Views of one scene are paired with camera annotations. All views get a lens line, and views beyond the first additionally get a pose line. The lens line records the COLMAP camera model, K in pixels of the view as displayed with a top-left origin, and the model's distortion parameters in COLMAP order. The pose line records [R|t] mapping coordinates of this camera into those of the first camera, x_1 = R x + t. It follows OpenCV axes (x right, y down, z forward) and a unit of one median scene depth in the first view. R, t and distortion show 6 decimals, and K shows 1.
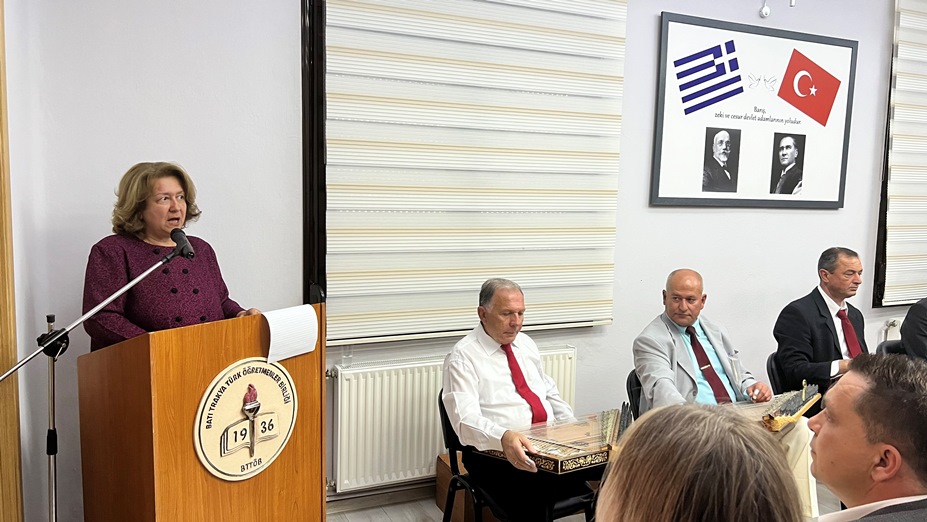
lens RADIAL K [[704.2, 0, 472.2], [0, 704.2, 263.2], [0, 0, 1]] dist [0.037031, 0.028476]
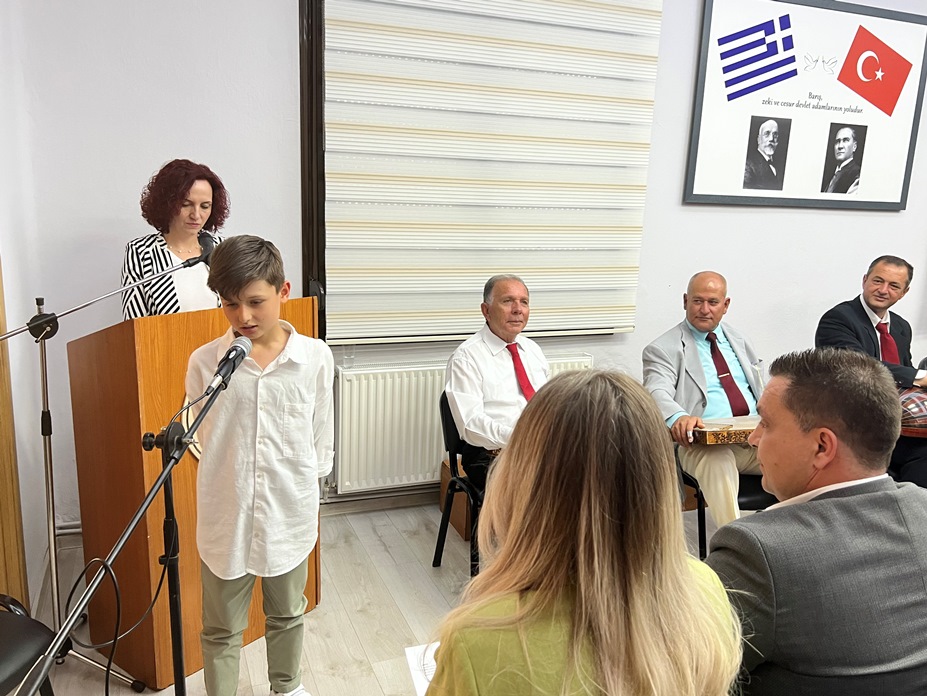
lens RADIAL K [[774.2, 0, 473.0], [0, 774.2, 353.5], [0, 0, 1]] dist [0.033753, 0.002889]
pose [[0.998488, 0.025900, -0.048482, 0.035153], [-0.020653, 0.994179, 0.105747, 0.010631], [0.050939, -0.104586, 0.993210, -0.030992]]
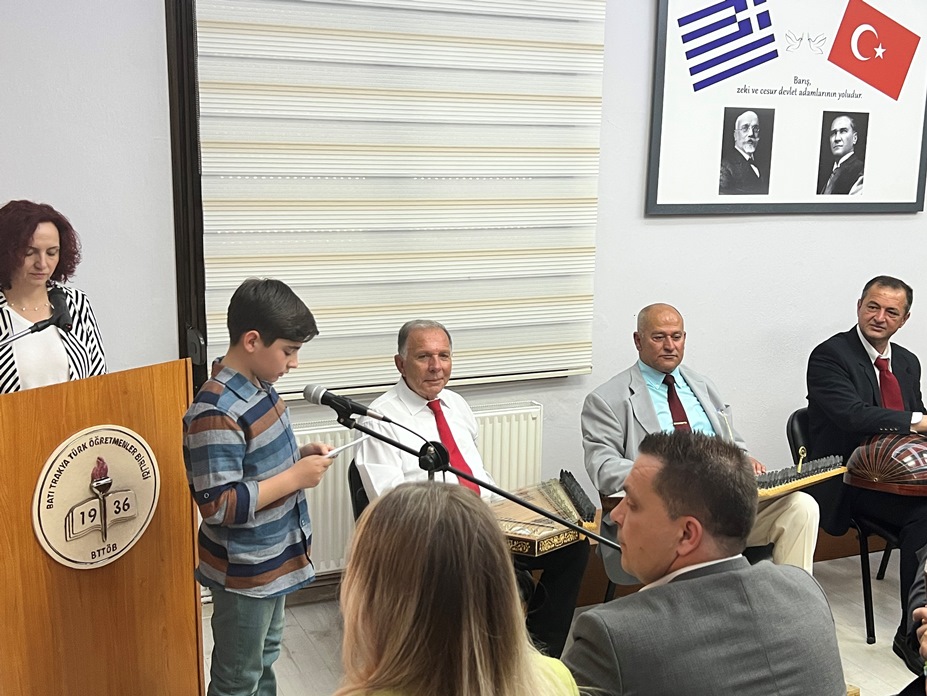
lens RADIAL K [[1053.9, 0, 462.4], [0, 1053.9, 345.5], [0, 0, 1]] dist [0.051242, 0.000000]
pose [[0.999760, -0.006856, -0.020807, 0.080421], [0.008346, 0.997340, 0.072417, -0.027110], [0.020256, -0.072573, 0.997157, -0.132739]]
